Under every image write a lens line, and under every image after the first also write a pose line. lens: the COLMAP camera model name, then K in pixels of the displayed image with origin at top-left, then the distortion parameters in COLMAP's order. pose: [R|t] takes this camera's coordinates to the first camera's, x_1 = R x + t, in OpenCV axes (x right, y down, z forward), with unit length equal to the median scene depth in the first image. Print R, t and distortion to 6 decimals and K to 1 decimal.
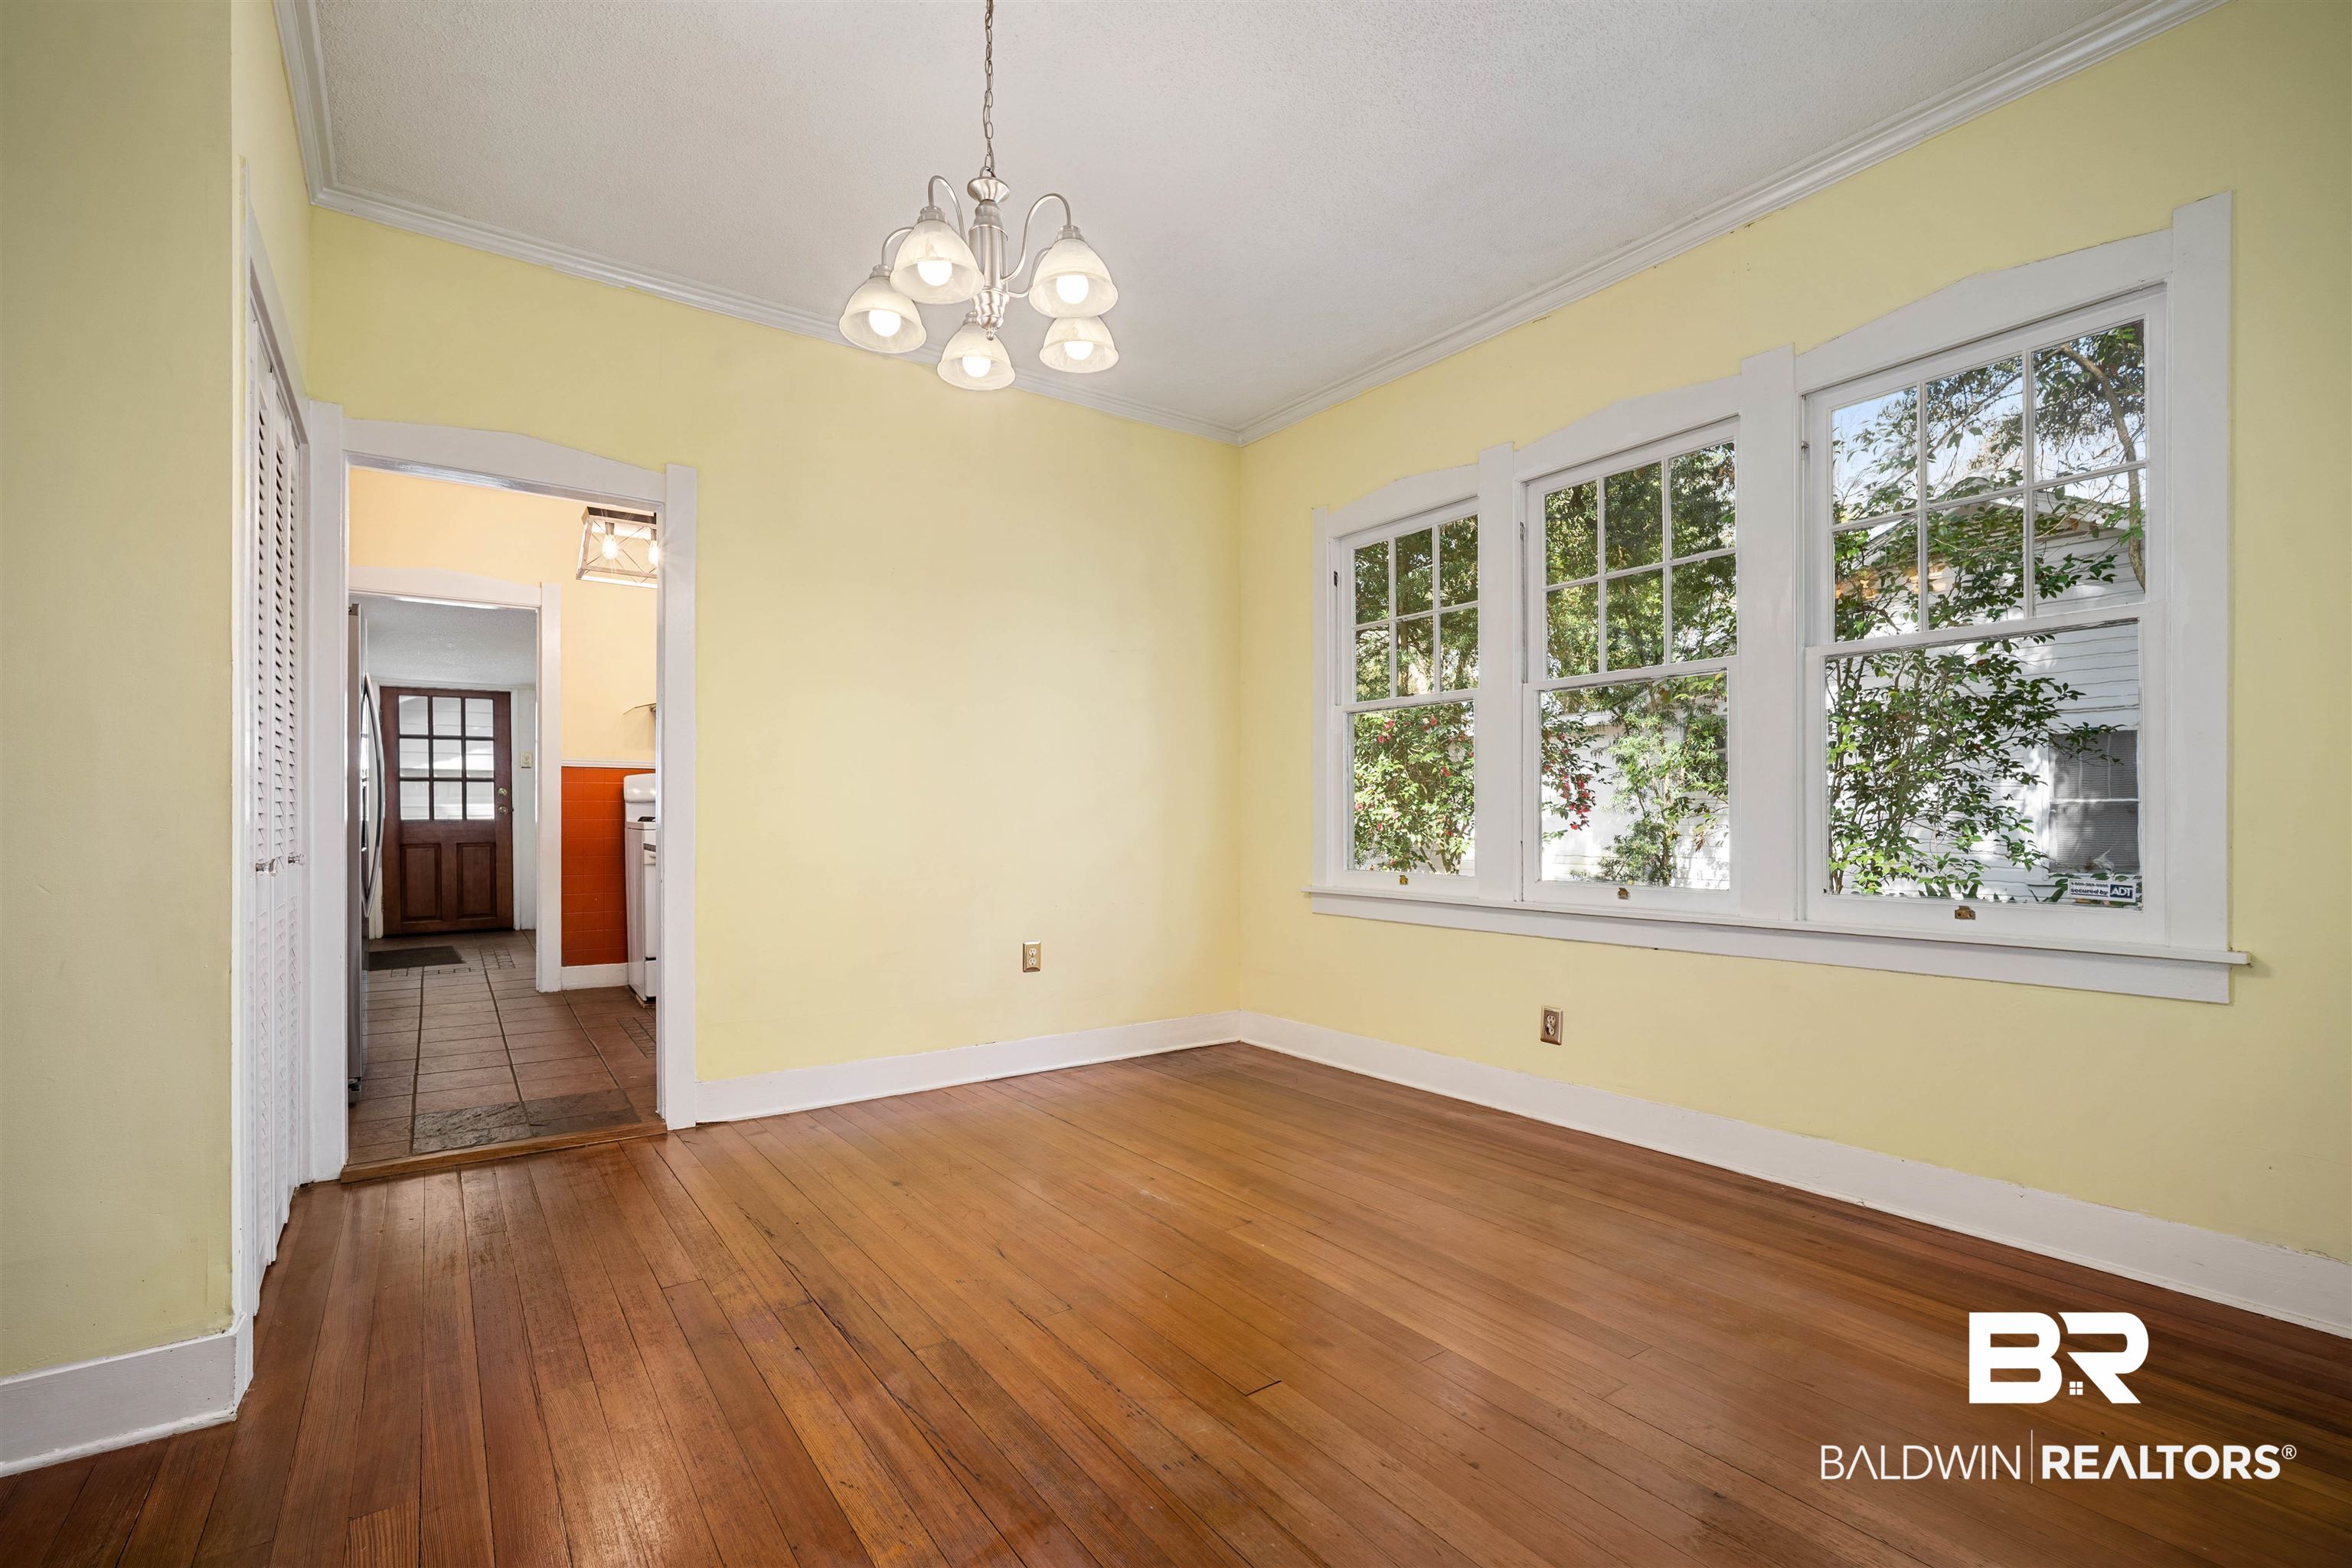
lens RADIAL K [[1041.8, 0, 1170.4], [0, 1041.8, 808.9], [0, 0, 1]] dist [-0.010557, 0.001163]
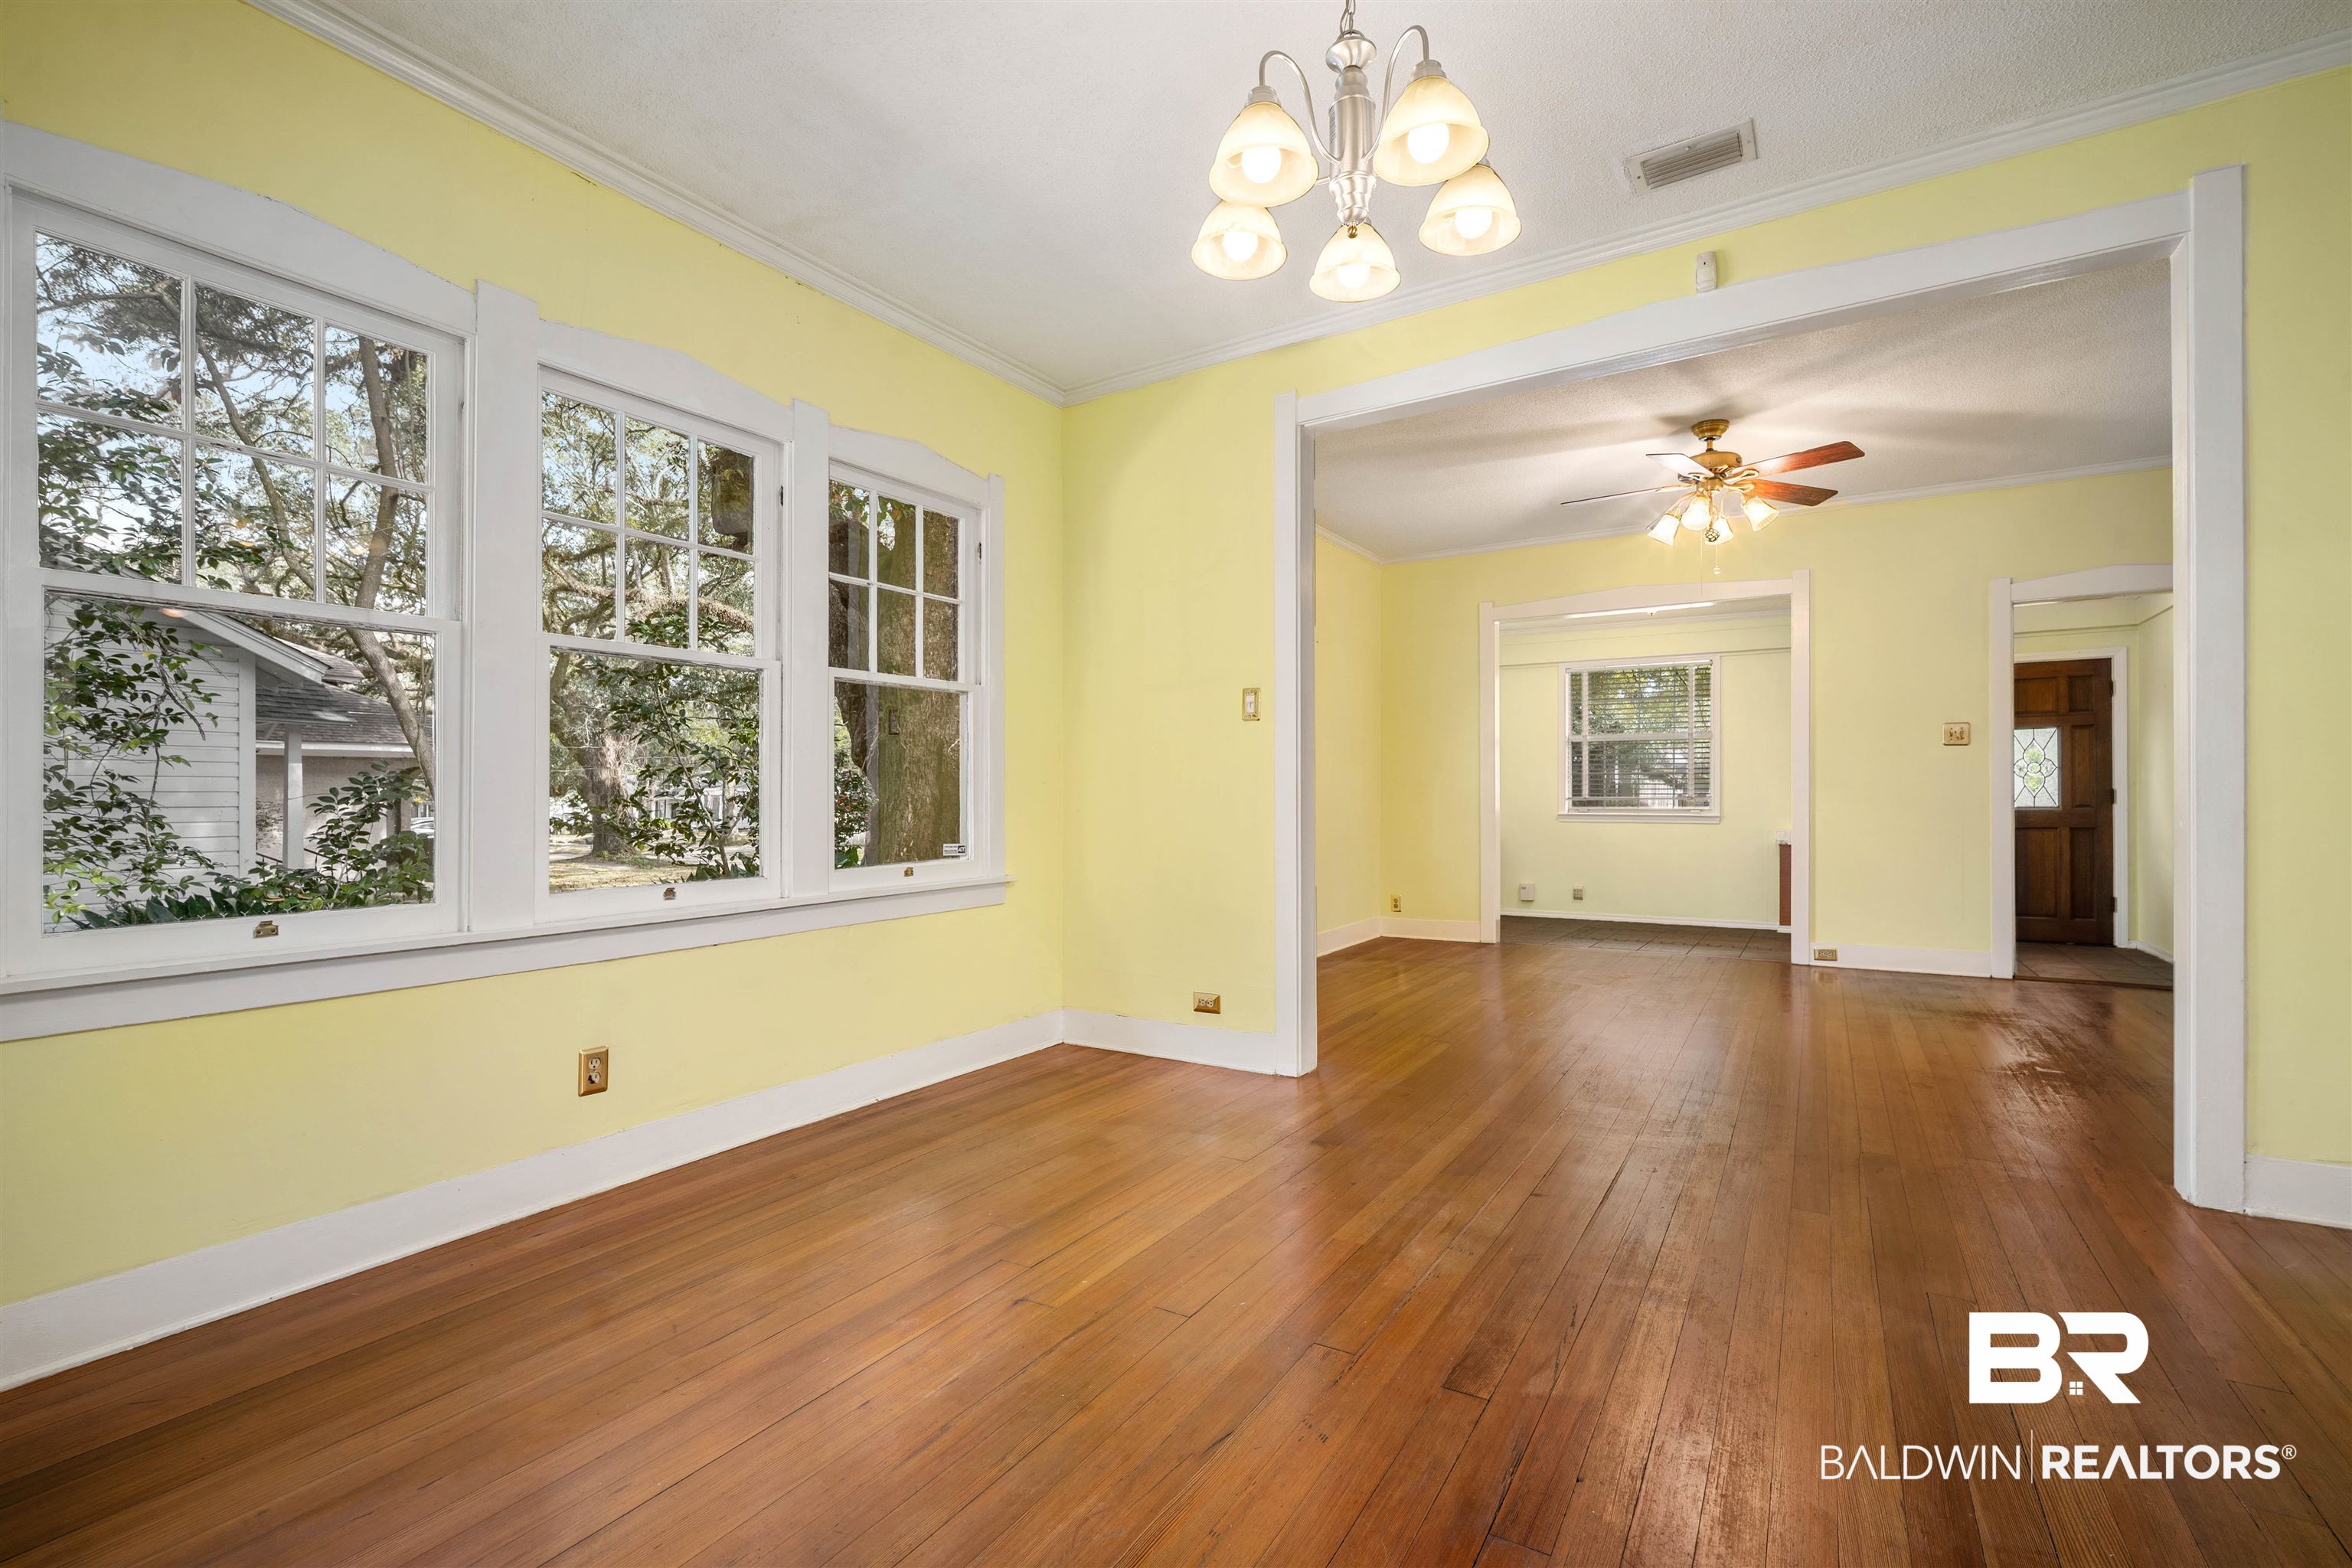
lens RADIAL K [[1041.8, 0, 1181.7], [0, 1041.8, 788.0], [0, 0, 1]] dist [-0.010557, 0.001163]
pose [[-0.390428, 0.014276, 0.920523, -0.557775], [0.000659, 0.999884, -0.015227, 0.002278], [-0.920633, -0.005338, -0.390392, 0.909376]]
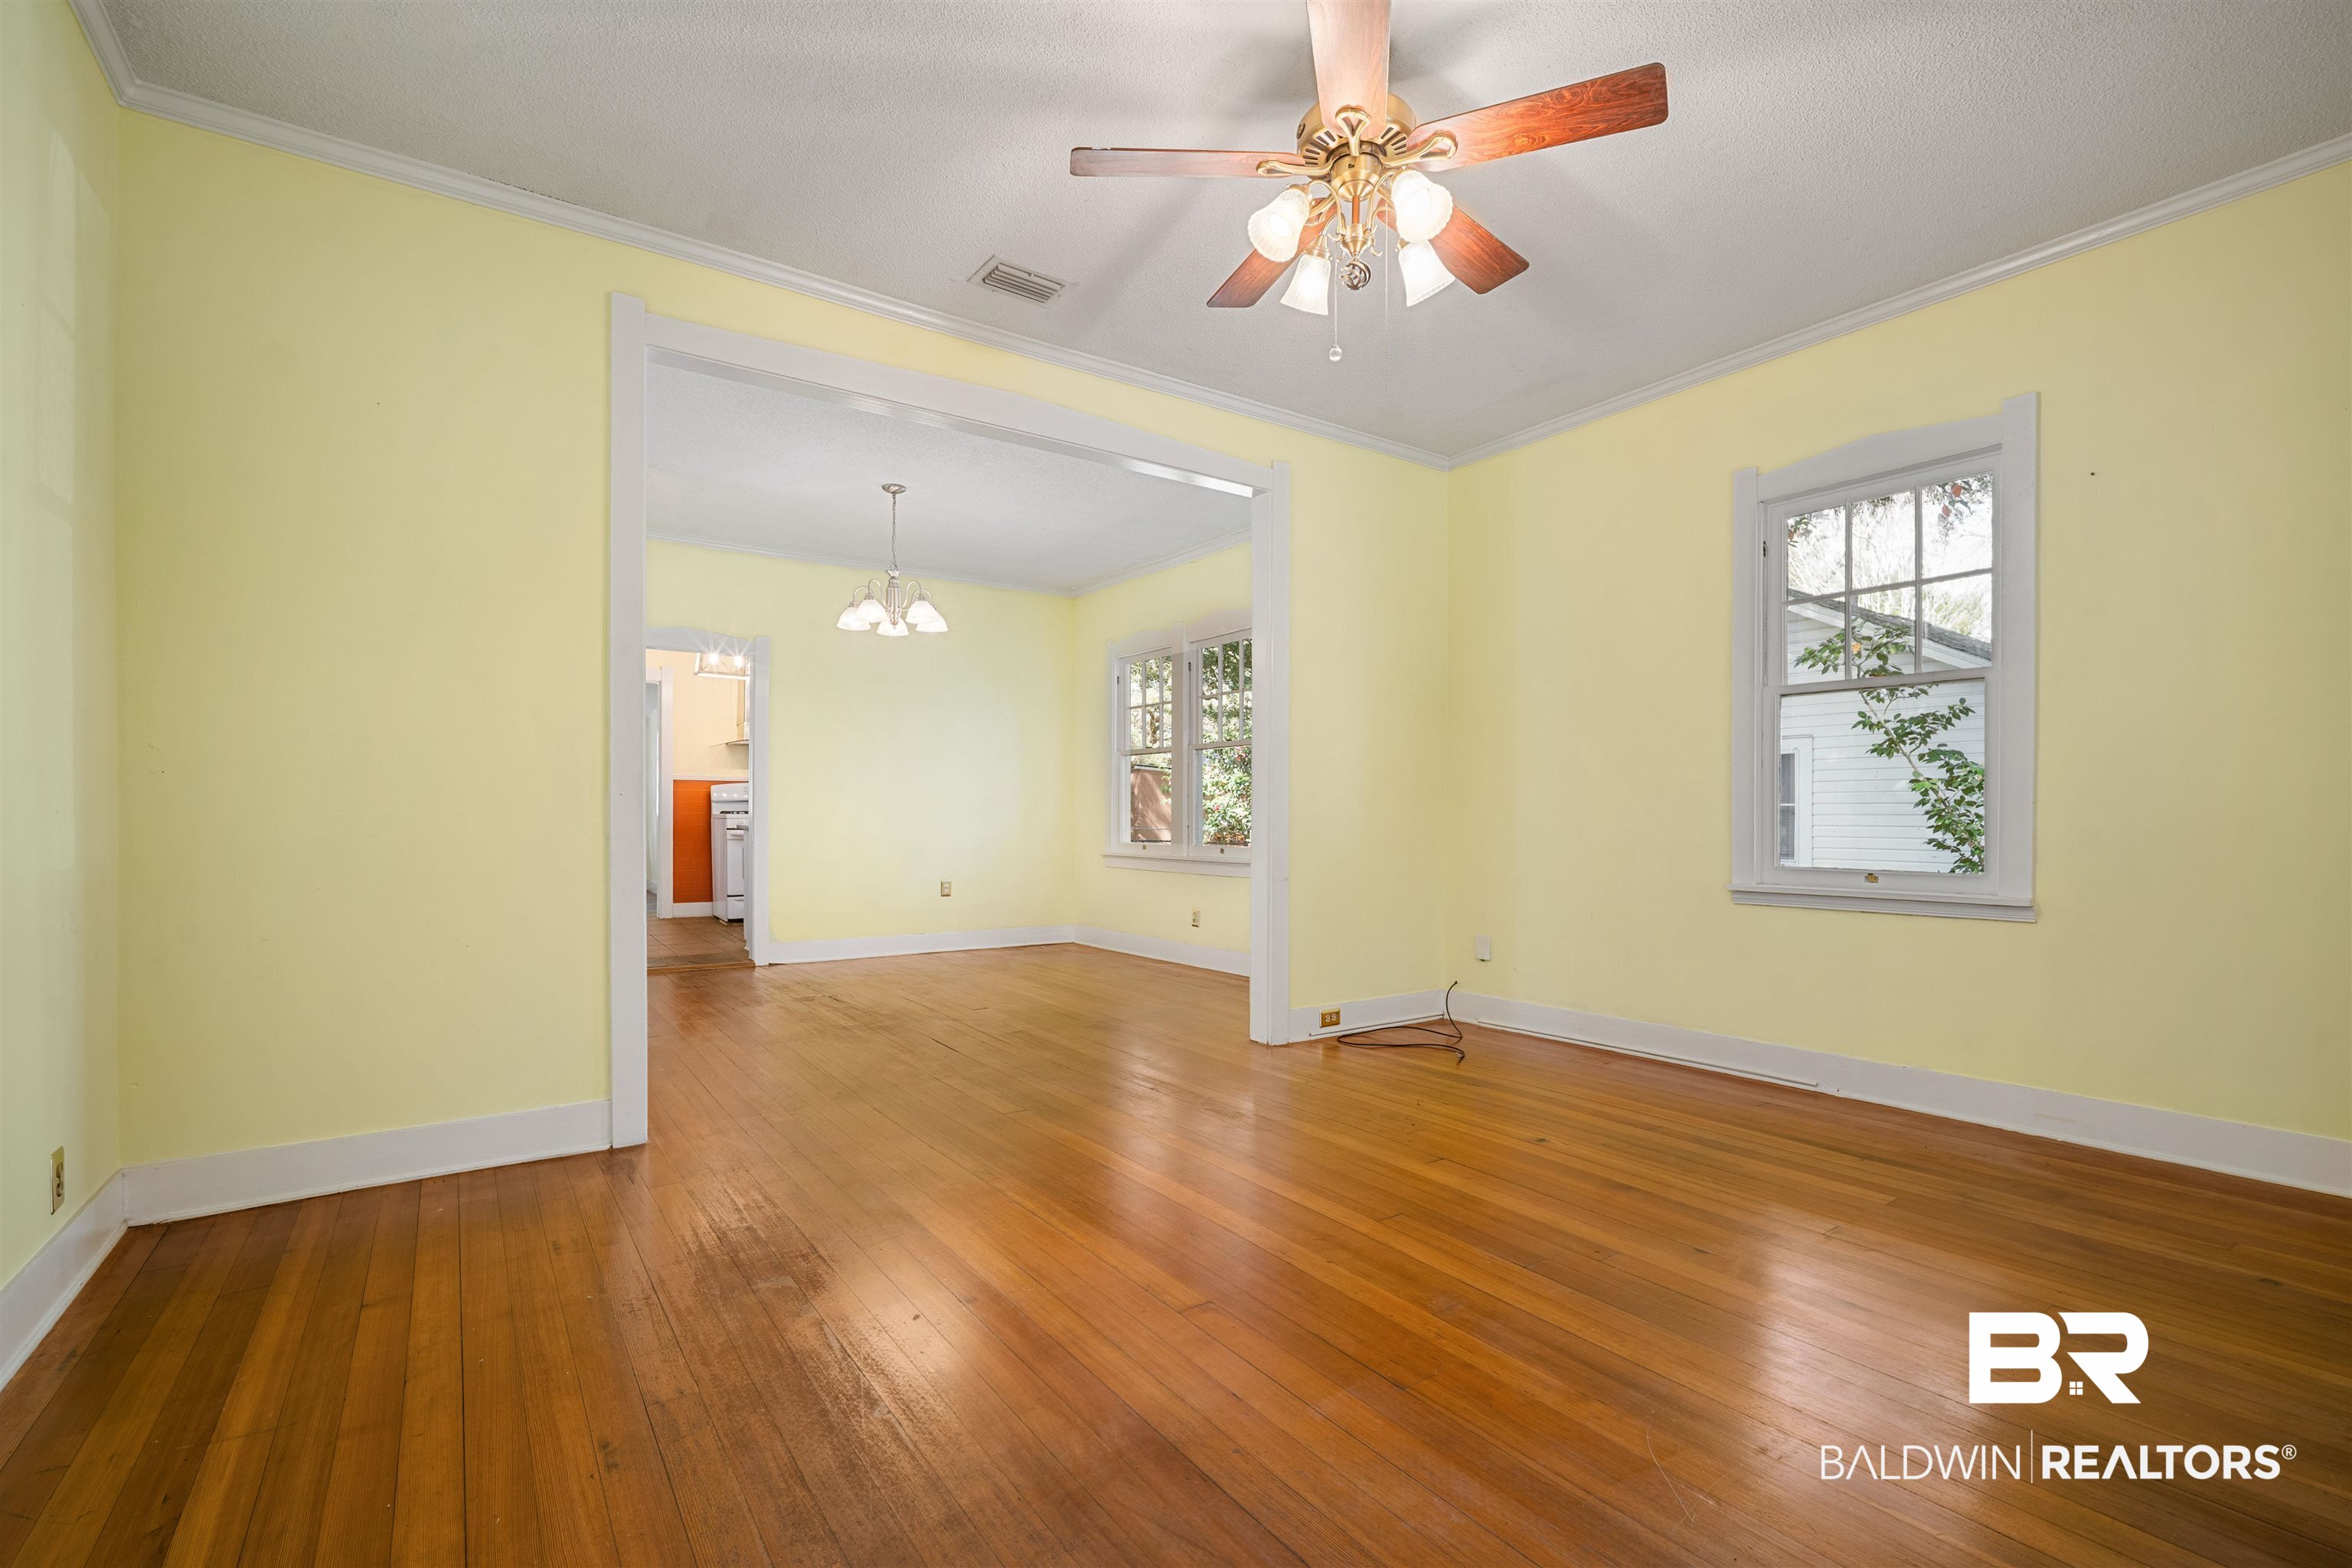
lens RADIAL K [[1041.8, 0, 1166.1], [0, 1041.8, 802.6], [0, 0, 1]] dist [-0.010557, 0.001163]
pose [[0.999801, 0.004666, -0.019396, 0.351808], [-0.004711, 0.999986, -0.002290, -0.008614], [0.019385, 0.002381, 0.999809, -1.004027]]
